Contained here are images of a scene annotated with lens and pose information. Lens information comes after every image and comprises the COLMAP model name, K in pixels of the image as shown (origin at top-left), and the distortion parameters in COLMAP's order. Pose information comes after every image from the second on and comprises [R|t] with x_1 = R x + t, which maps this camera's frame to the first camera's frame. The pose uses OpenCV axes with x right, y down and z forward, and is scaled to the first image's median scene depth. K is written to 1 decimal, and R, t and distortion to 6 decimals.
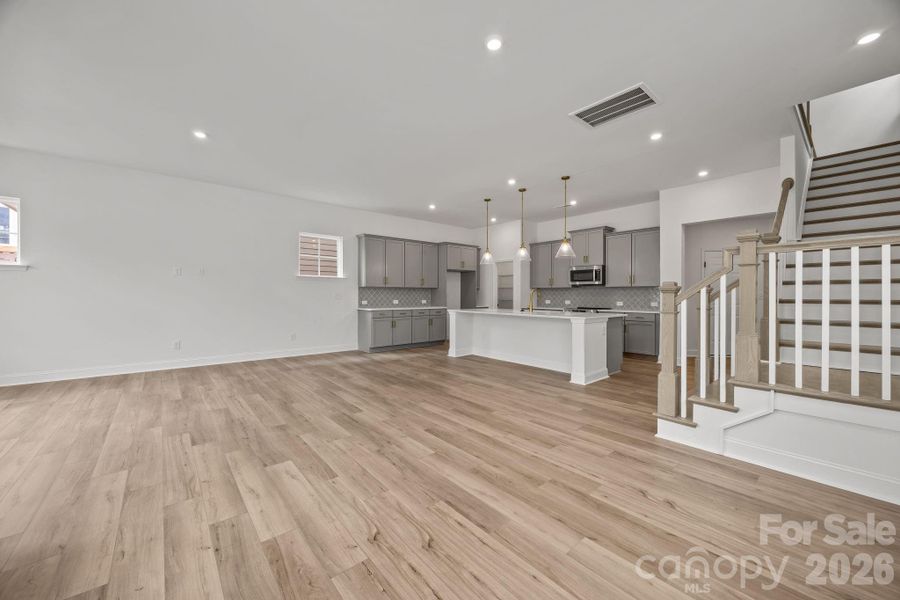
lens RADIAL K [[344.8, 0, 451.9], [0, 344.8, 299.4], [0, 0, 1]] dist [-0.006222, 0.000754]
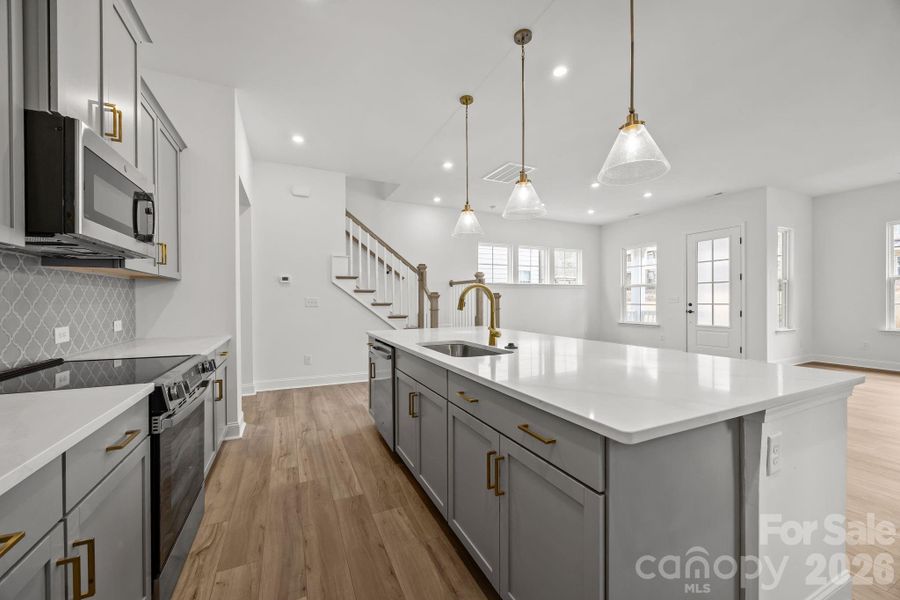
lens RADIAL K [[344.8, 0, 447.3], [0, 344.8, 303.8], [0, 0, 1]] dist [-0.006222, 0.000754]
pose [[-0.962251, -0.002201, 0.272155, 0.152591], [0.004946, 0.999661, 0.025569, -0.015623], [-0.272119, 0.025950, -0.961914, 1.183639]]
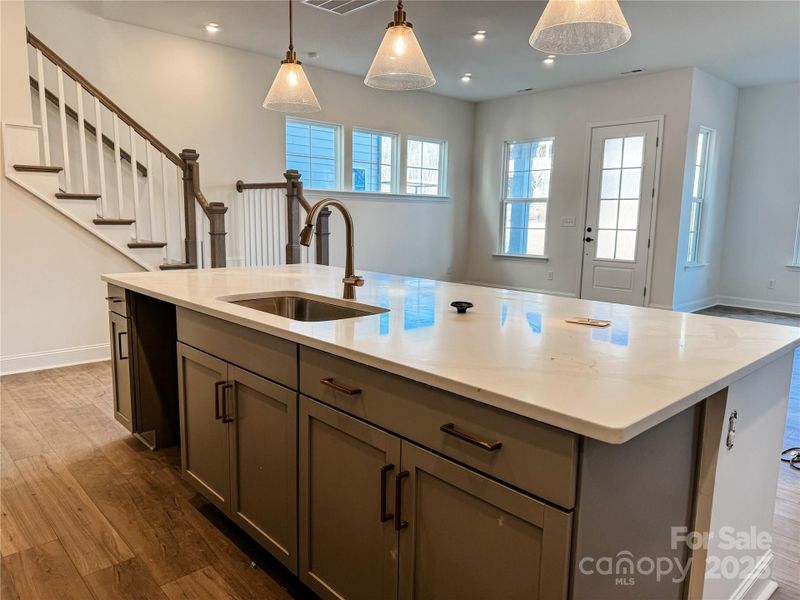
lens RADIAL K [[558.5, 0, 396.9], [0, 558.5, 301.2], [0, 0, 1]] dist [0.050295, -0.053326]
pose [[-0.999073, -0.016309, -0.039835, 0.184742], [-0.022687, 0.985980, 0.165316, -0.021495], [0.036581, 0.166067, -0.985436, 1.186198]]
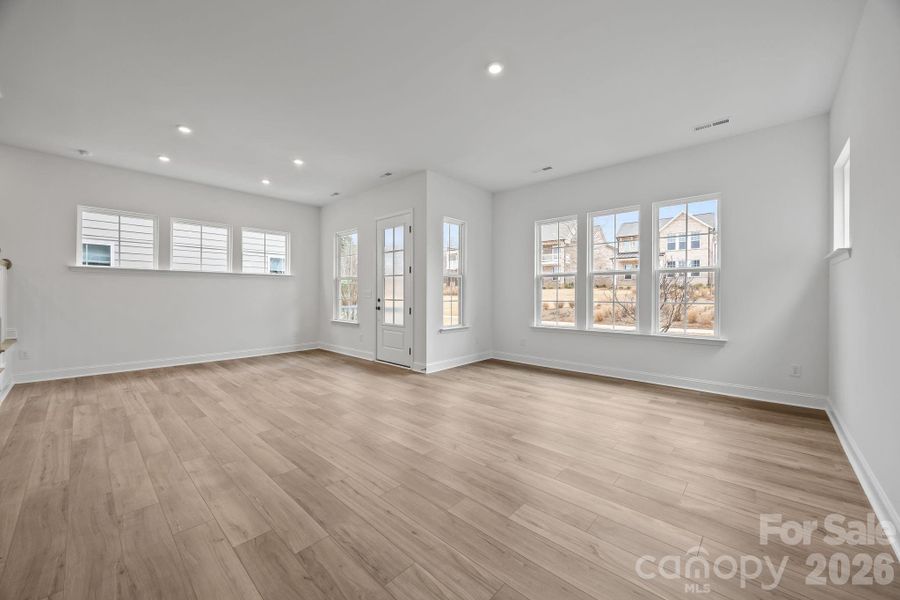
lens RADIAL K [[344.8, 0, 452.0], [0, 344.8, 298.1], [0, 0, 1]] dist [-0.006222, 0.000754]
pose [[-0.992806, -0.010255, -0.119296, -0.312676], [-0.013087, 0.999650, 0.022986, -0.012797], [0.119019, 0.024382, -0.992593, 0.940191]]
